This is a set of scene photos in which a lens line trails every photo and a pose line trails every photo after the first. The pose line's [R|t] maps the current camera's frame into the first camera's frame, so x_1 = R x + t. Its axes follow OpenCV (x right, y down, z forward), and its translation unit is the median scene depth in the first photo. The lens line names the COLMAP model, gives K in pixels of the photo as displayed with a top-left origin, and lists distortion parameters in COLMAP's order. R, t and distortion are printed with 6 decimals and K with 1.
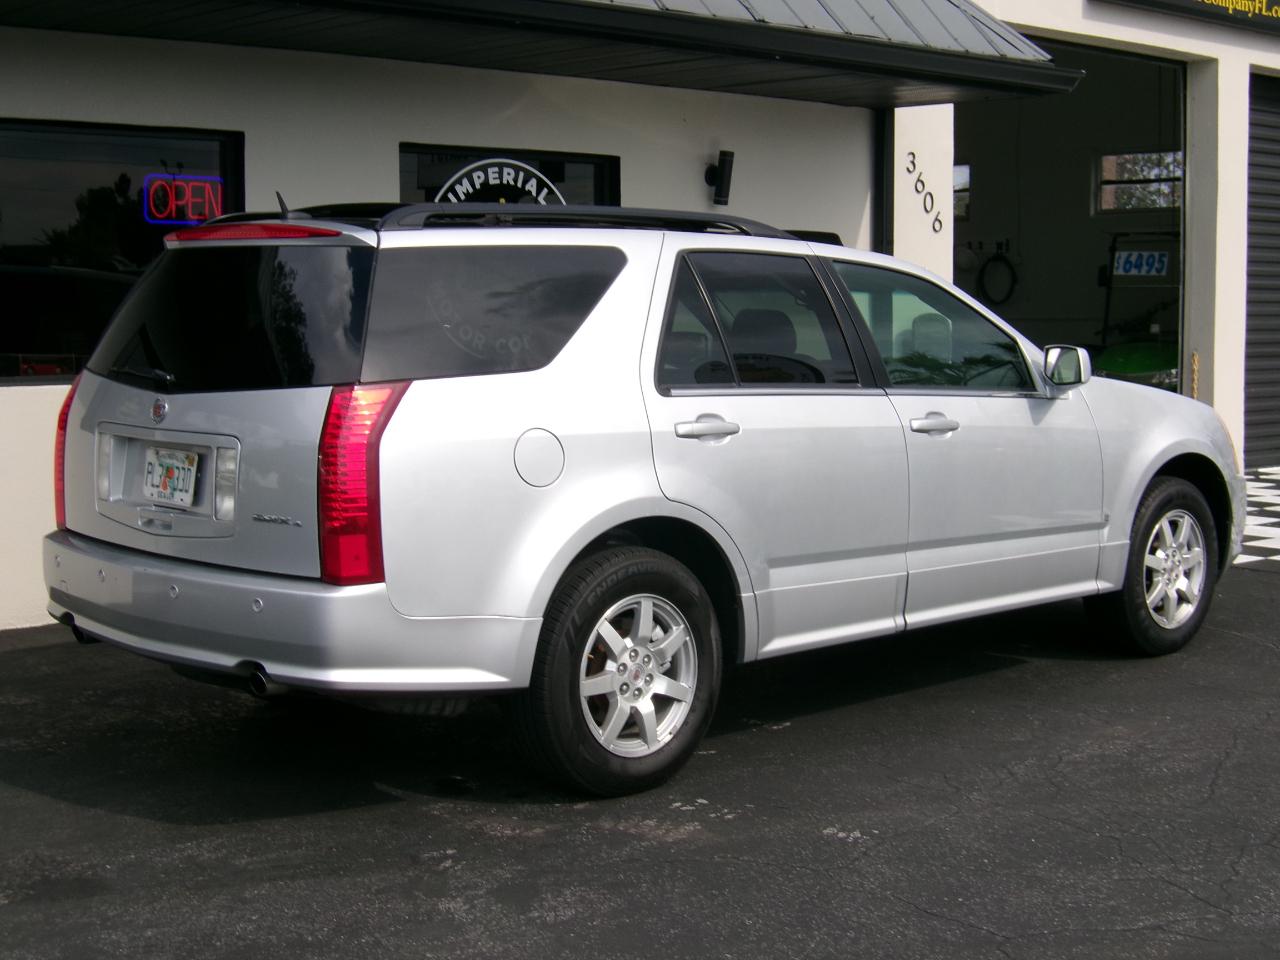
lens RADIAL K [[1983.0, 0, 640.8], [0, 1983.0, 483.2], [0, 0, 1]] dist [-0.111233, 0.028794]
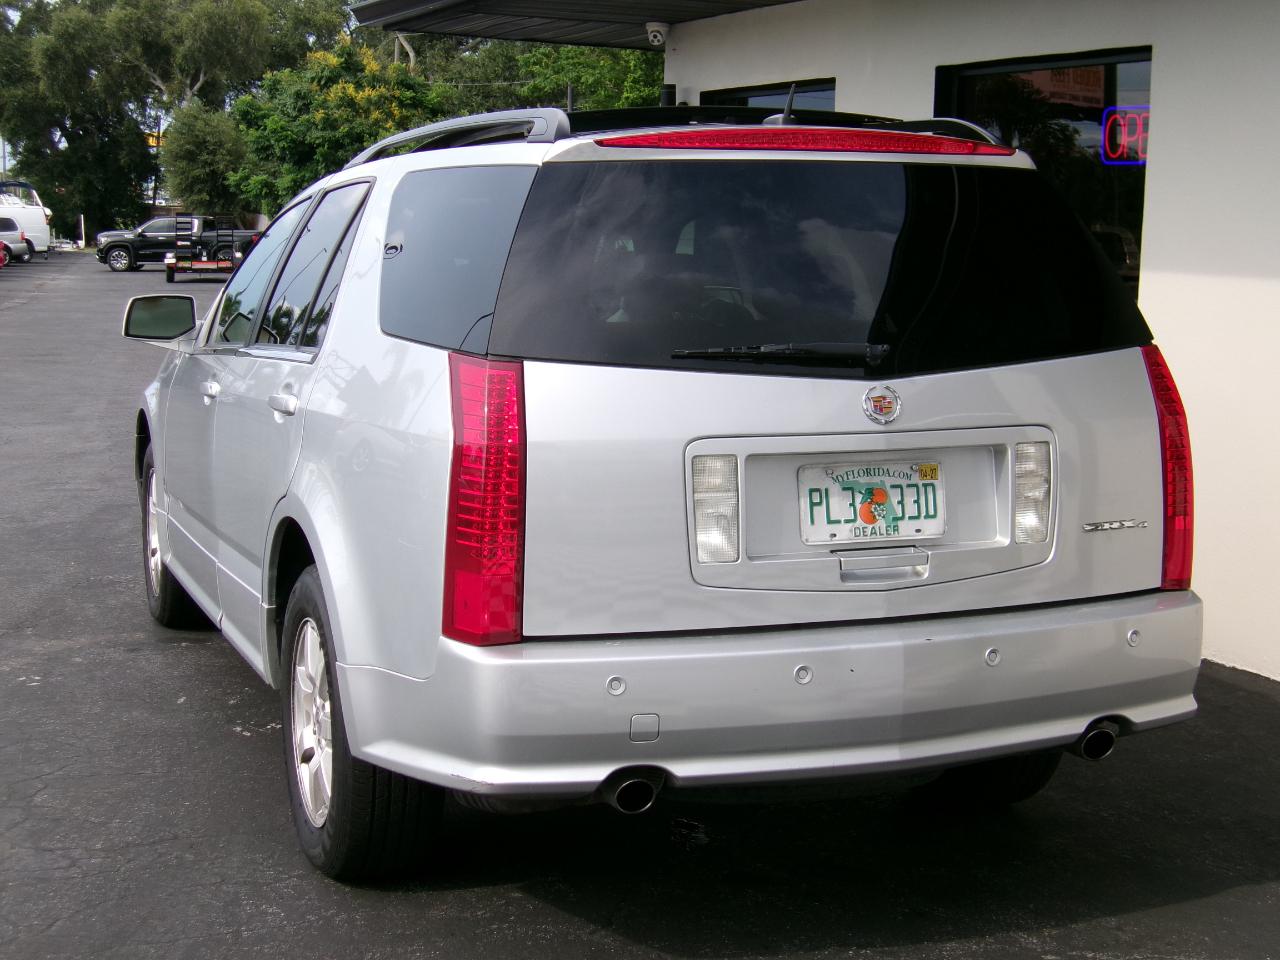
lens RADIAL K [[1978.1, 0, 641.2], [0, 1978.1, 482.7], [0, 0, 1]] dist [-0.093776, -0.096277]
pose [[-0.308153, 0.115636, -0.944283, 0.878307], [-0.113685, 0.980997, 0.157231, -0.149850], [0.944520, 0.155802, -0.289151, 1.499825]]
